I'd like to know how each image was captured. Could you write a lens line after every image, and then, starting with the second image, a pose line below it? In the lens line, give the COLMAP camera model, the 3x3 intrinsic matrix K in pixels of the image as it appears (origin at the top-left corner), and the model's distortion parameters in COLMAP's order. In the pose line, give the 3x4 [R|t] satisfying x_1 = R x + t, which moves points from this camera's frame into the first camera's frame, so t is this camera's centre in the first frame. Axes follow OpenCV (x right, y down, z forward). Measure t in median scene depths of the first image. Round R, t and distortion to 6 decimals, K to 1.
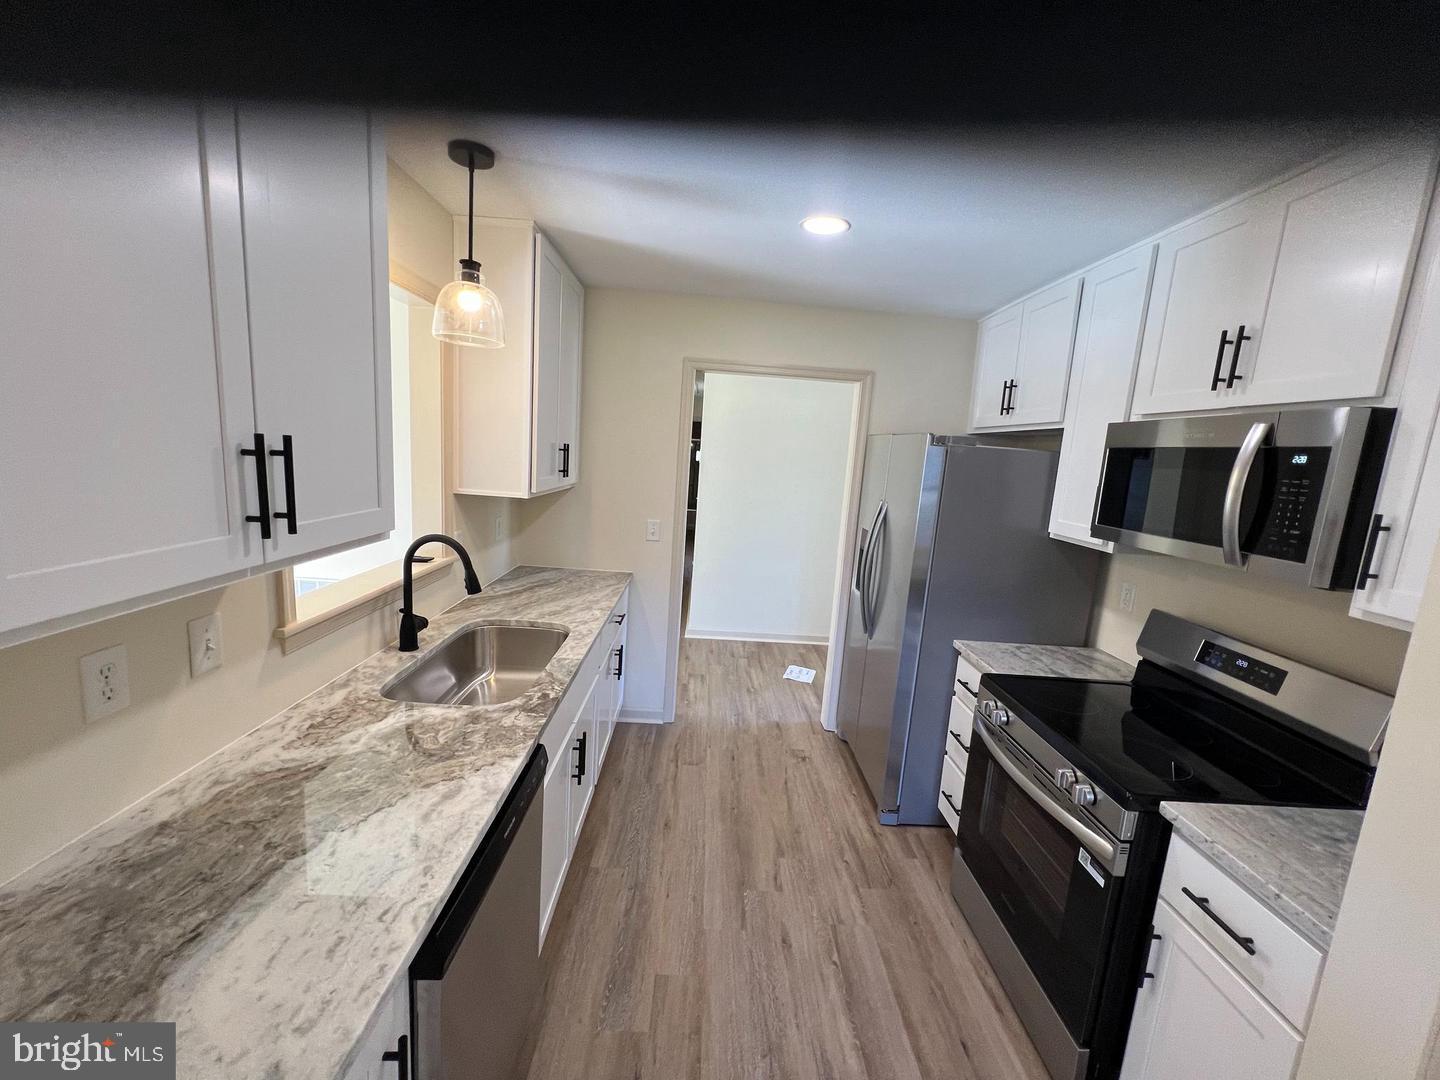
lens RADIAL K [[576.8, 0, 723.4], [0, 576.8, 540.9], [0, 0, 1]] dist [-0.001485, 0.000057]
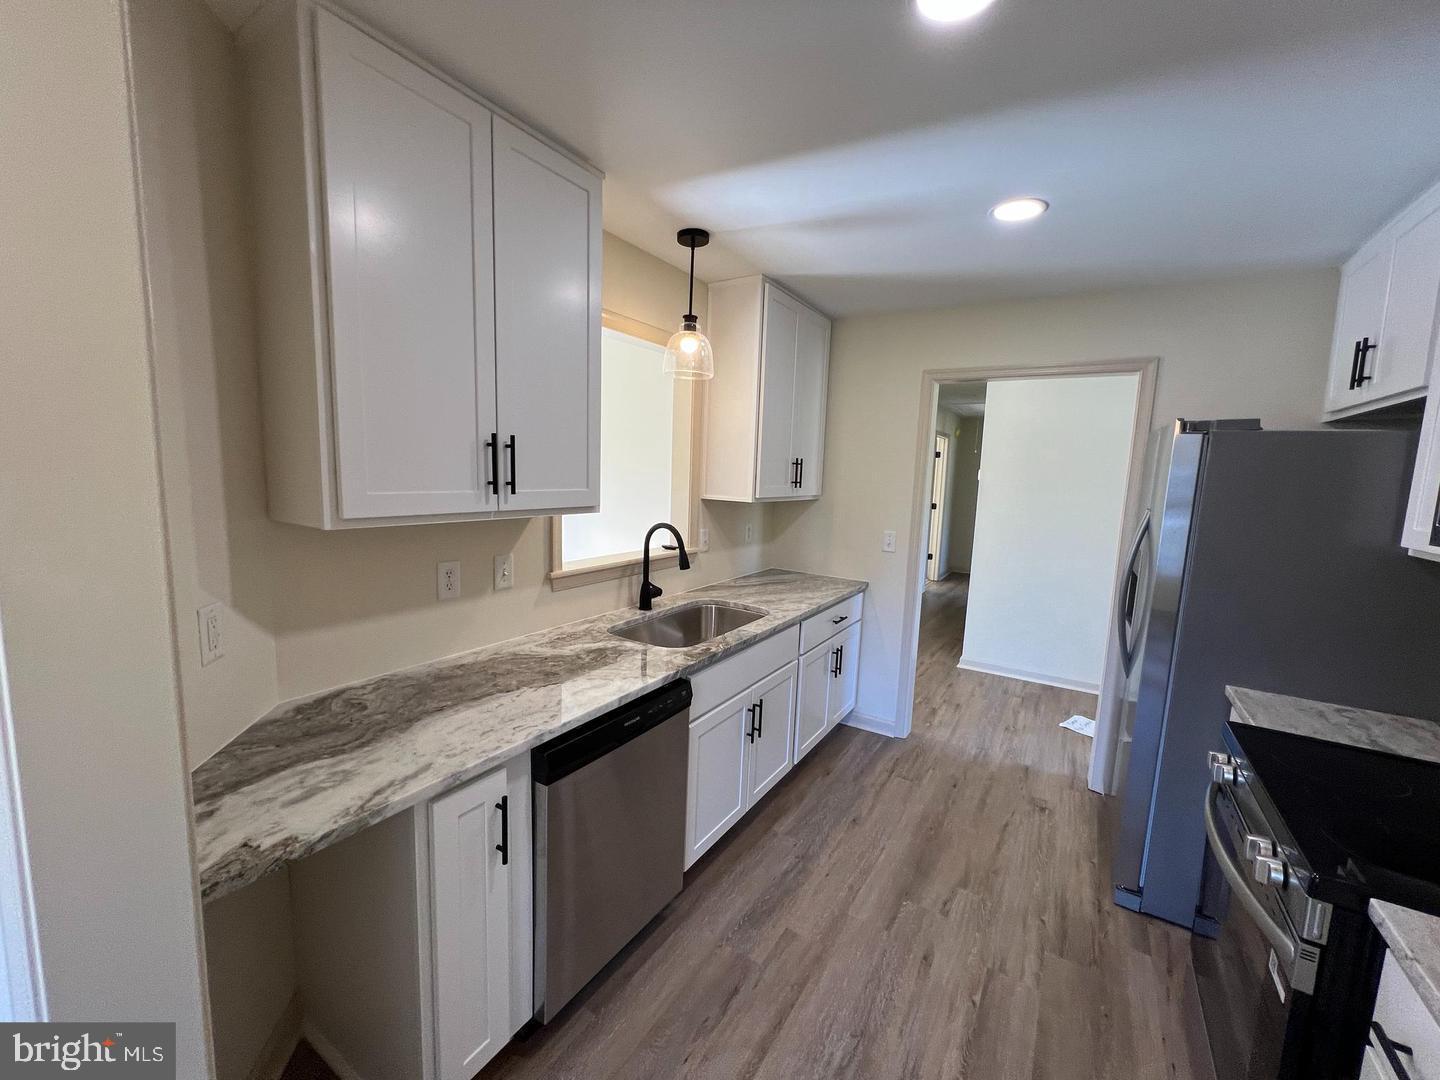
lens RADIAL K [[576.8, 0, 722.6], [0, 576.8, 541.2], [0, 0, 1]] dist [-0.001485, 0.000057]
pose [[0.830107, 0.031298, -0.556725, 0.326771], [-0.066961, 0.996794, -0.043804, 0.073447], [0.553569, 0.073641, 0.829541, -0.019385]]
